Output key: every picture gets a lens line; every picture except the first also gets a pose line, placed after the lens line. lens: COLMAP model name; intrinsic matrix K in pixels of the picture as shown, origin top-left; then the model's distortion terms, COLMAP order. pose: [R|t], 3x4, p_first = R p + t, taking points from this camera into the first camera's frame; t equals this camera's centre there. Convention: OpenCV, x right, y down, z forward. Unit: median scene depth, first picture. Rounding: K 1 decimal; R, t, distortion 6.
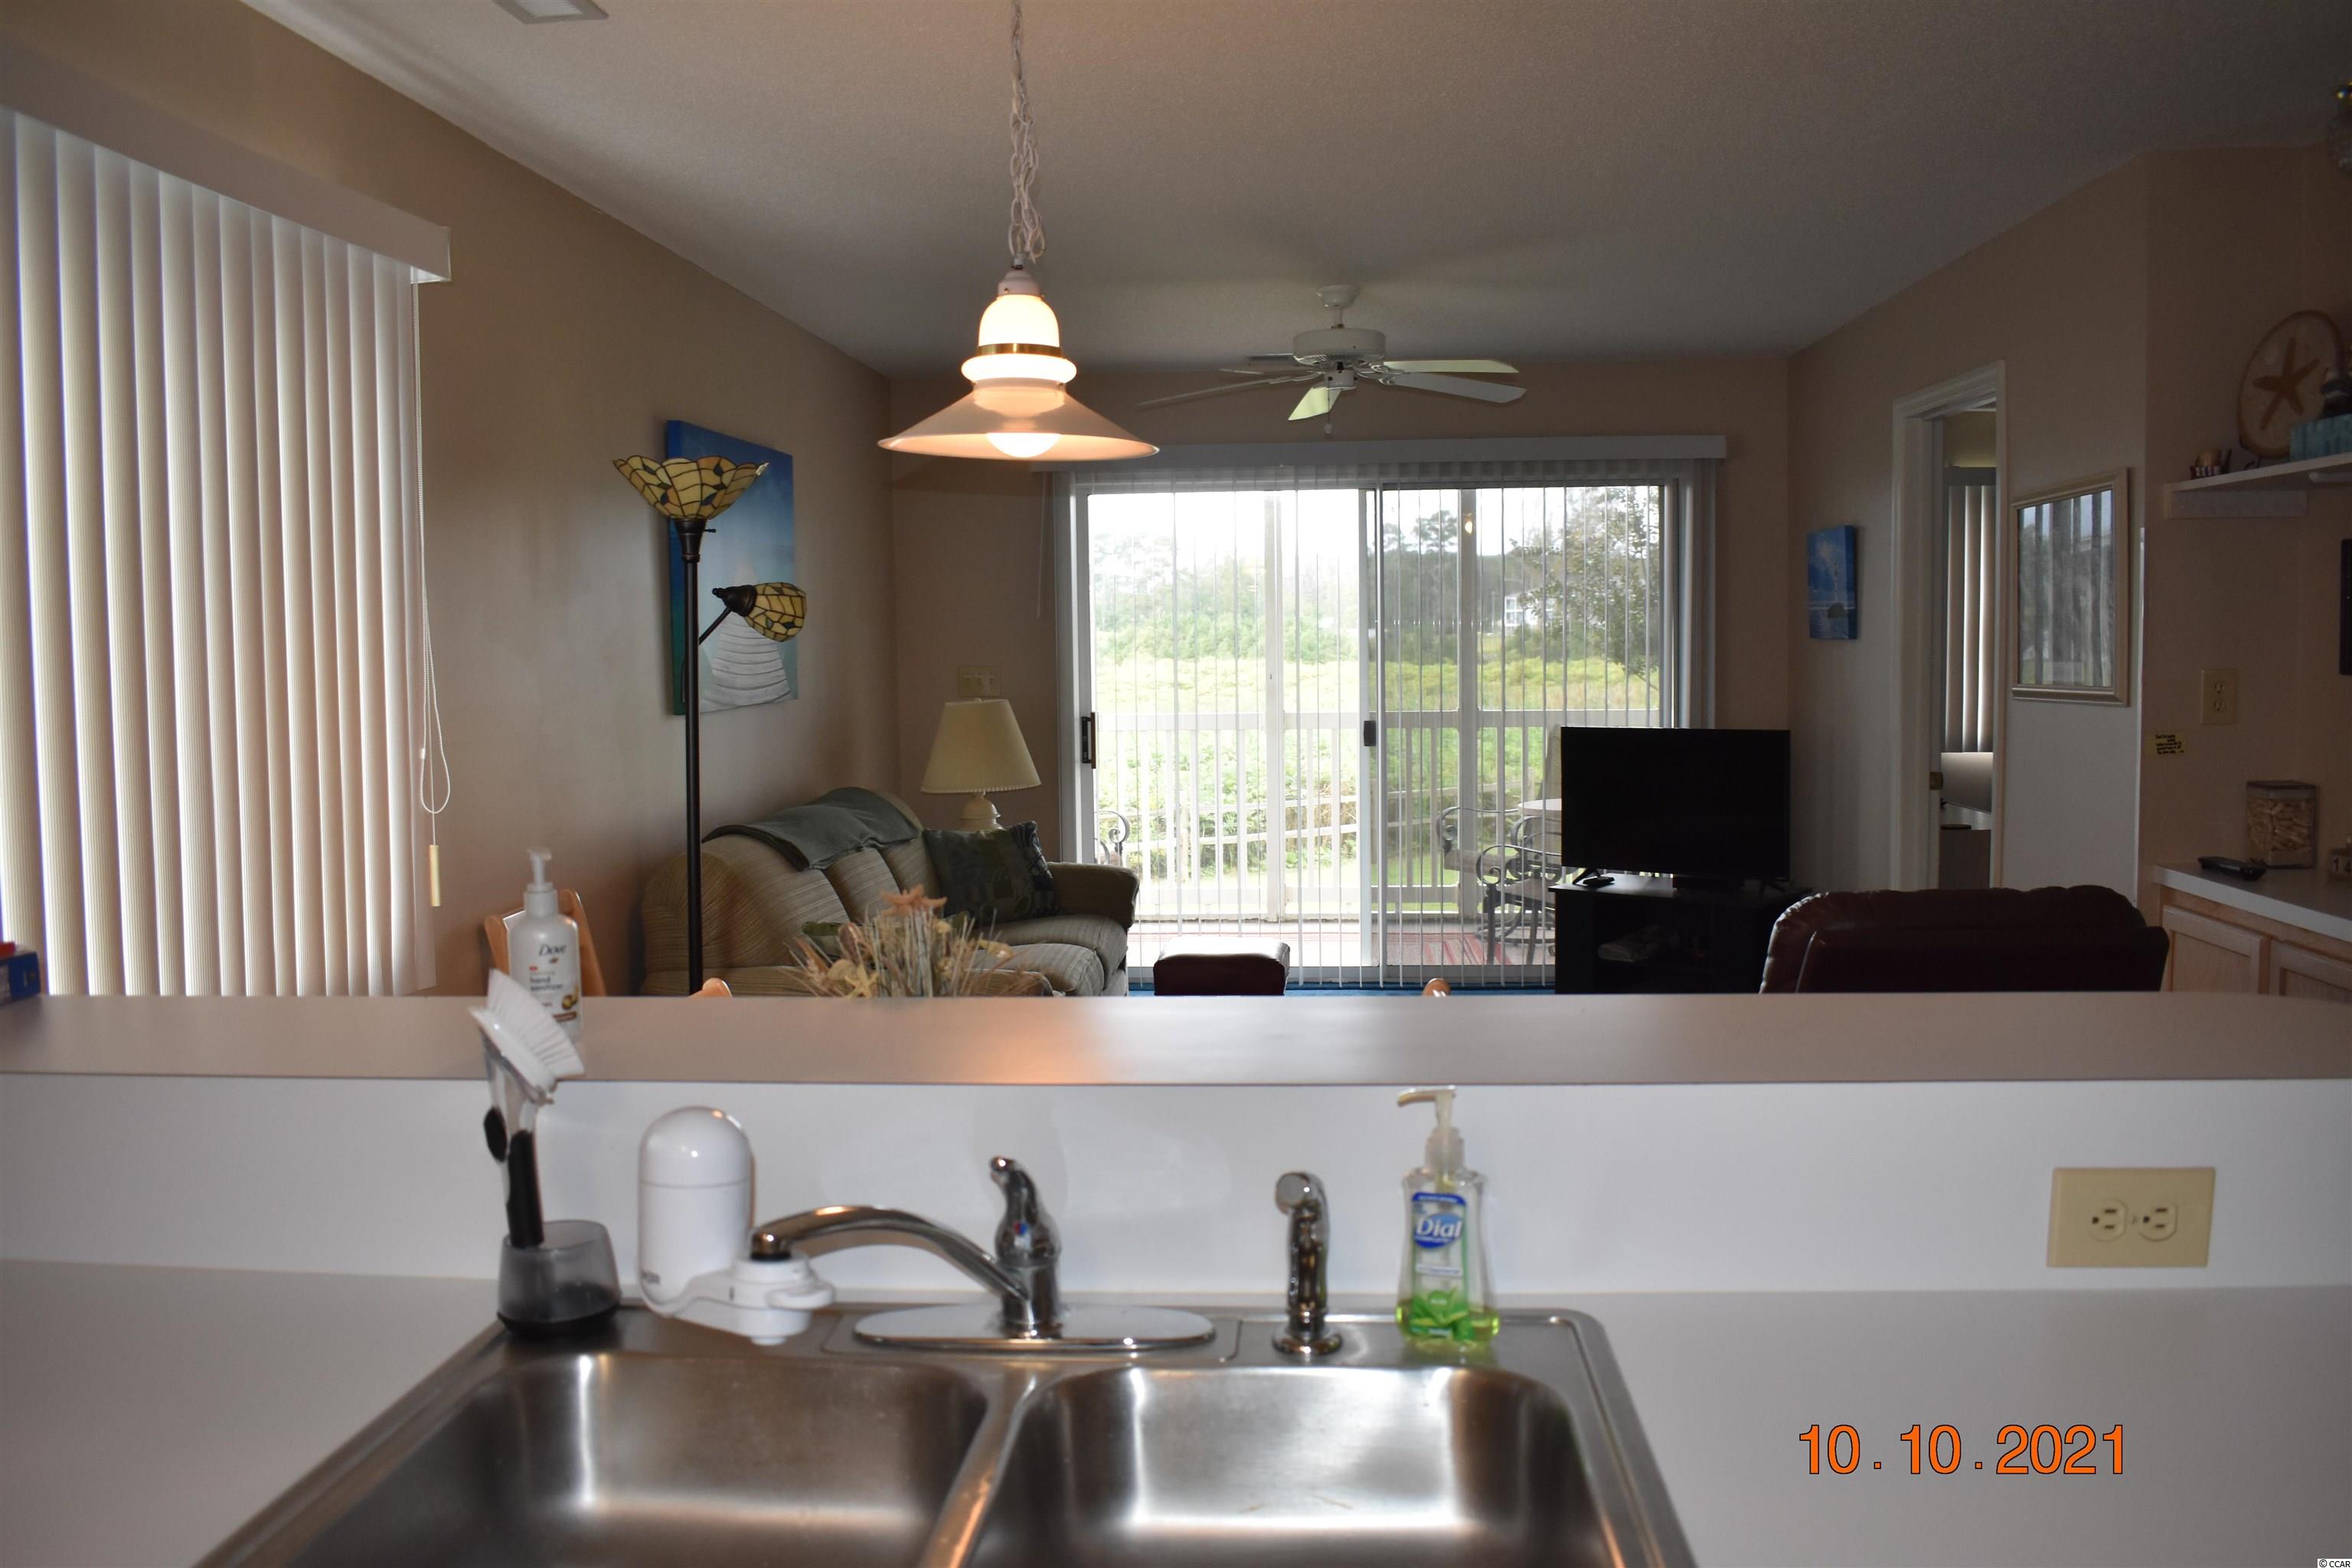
lens RADIAL K [[1841.2, 0, 1173.6], [0, 1841.2, 768.7], [0, 0, 1]] dist [-0.087634, 0.009912]
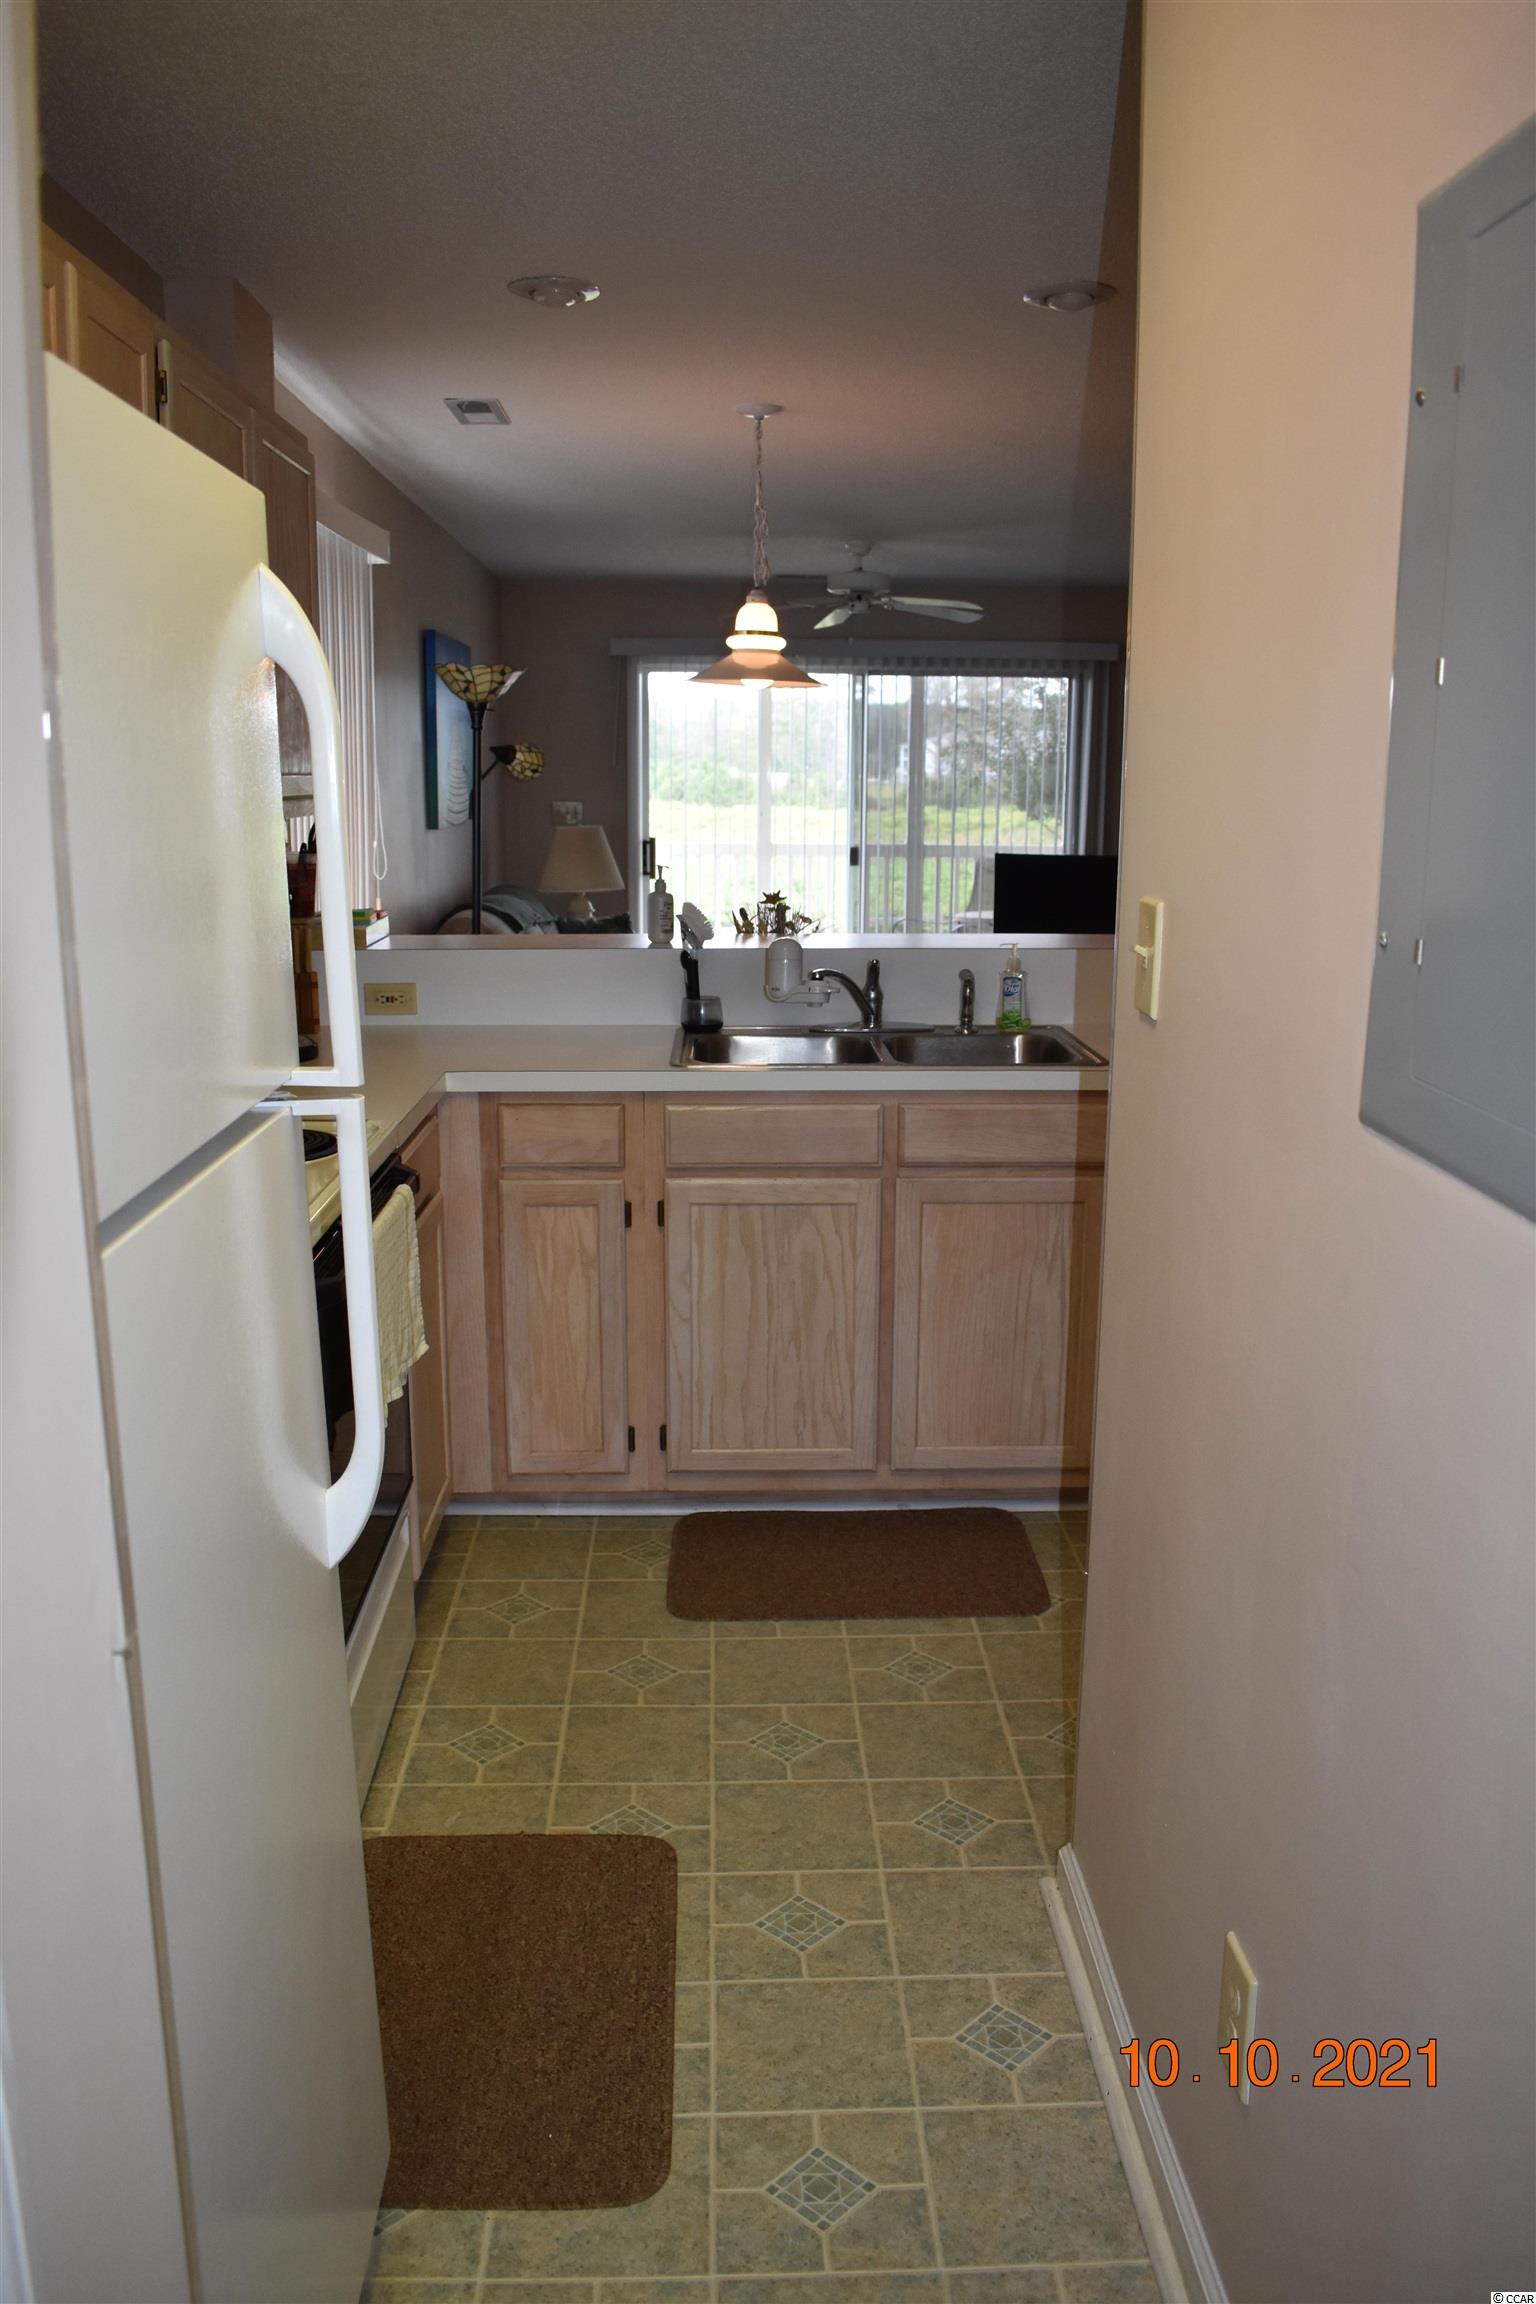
lens RADIAL K [[1803.6, 0, 763.5], [0, 1803.6, 1164.6], [0, 0, 1]] dist [-0.087634, 0.009912]
pose [[0.994116, 0.001550, 0.108312, -0.139046], [-0.016568, 0.990309, 0.137892, 0.031992], [-0.107049, -0.138875, 0.984507, -0.458171]]
